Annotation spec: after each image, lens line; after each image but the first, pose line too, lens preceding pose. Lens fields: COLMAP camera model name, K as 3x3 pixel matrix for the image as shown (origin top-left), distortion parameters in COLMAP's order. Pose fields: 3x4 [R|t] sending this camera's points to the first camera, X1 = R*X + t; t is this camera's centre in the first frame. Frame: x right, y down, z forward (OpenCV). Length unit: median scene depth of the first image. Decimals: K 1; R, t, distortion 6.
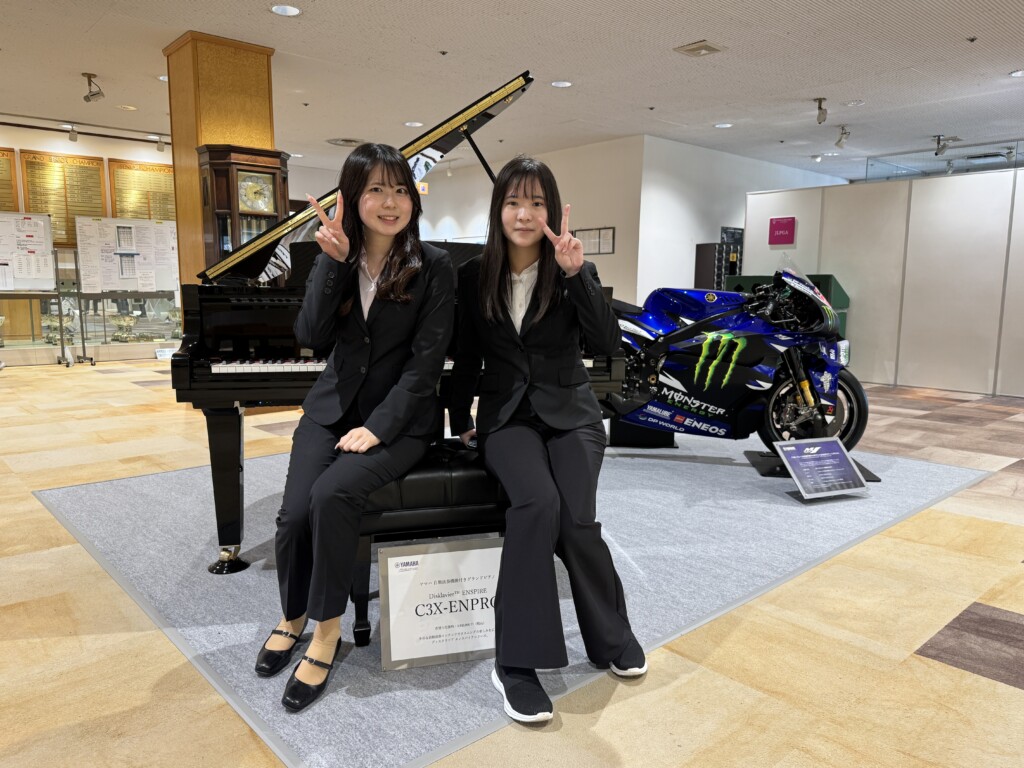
lens RADIAL K [[749.7, 0, 517.1], [0, 749.7, 388.2], [0, 0, 1]] dist [-0.015737, 0.005029]
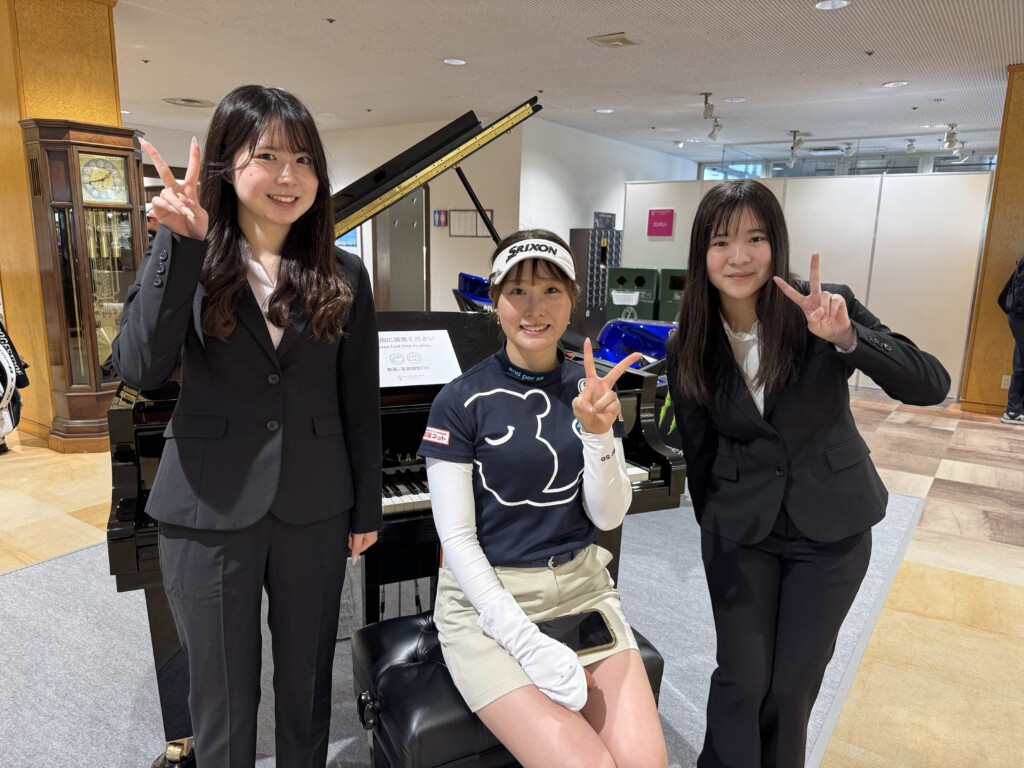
lens RADIAL K [[727.9, 0, 508.5], [0, 727.9, 384.8], [0, 0, 1]] dist [-0.004166, -0.003676]
pose [[0.973982, -0.027341, 0.224970, -0.117593], [0.012586, 0.997690, 0.066759, -0.097787], [-0.226275, -0.062191, 0.972076, 0.131457]]
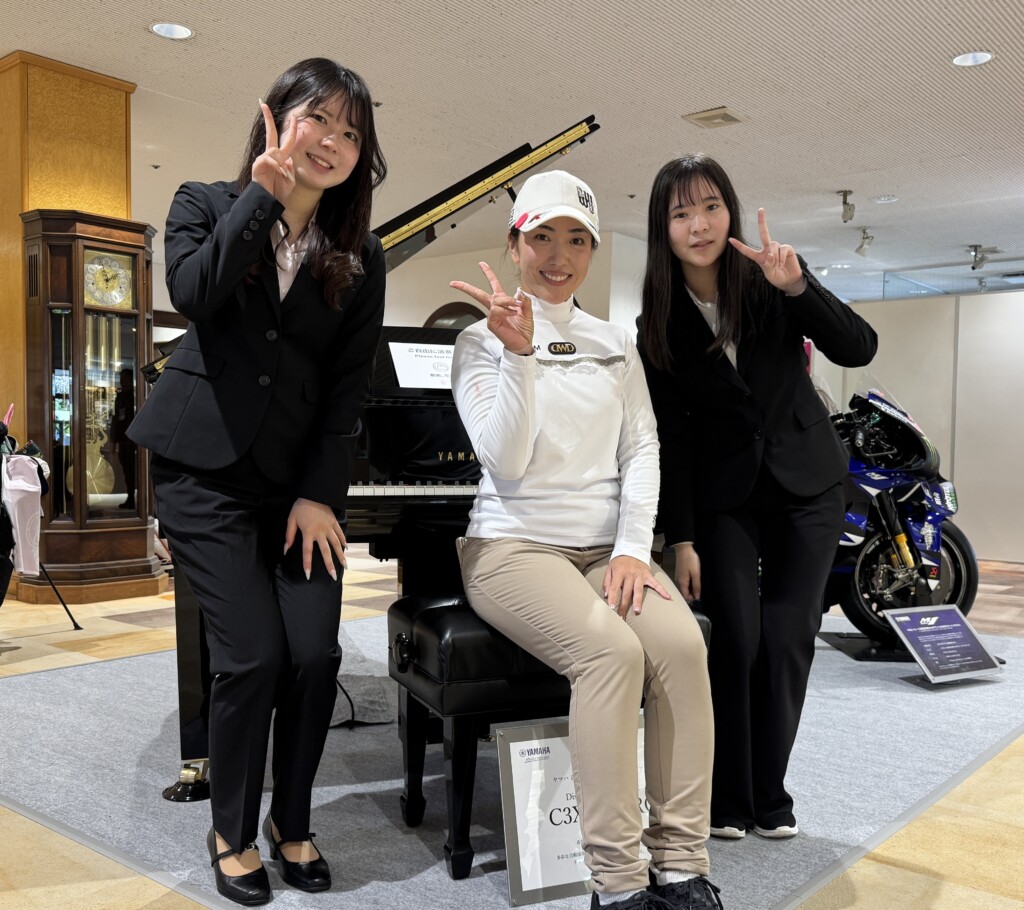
lens RADIAL K [[1051.3, 0, 535.9], [0, 1051.3, 481.2], [0, 0, 1]] dist [0.000393, 0.000000]
pose [[0.987873, 0.002958, 0.155237, -0.122616], [0.012973, 0.994750, -0.101513, 0.032577], [-0.154722, 0.102296, 0.982648, -0.004027]]
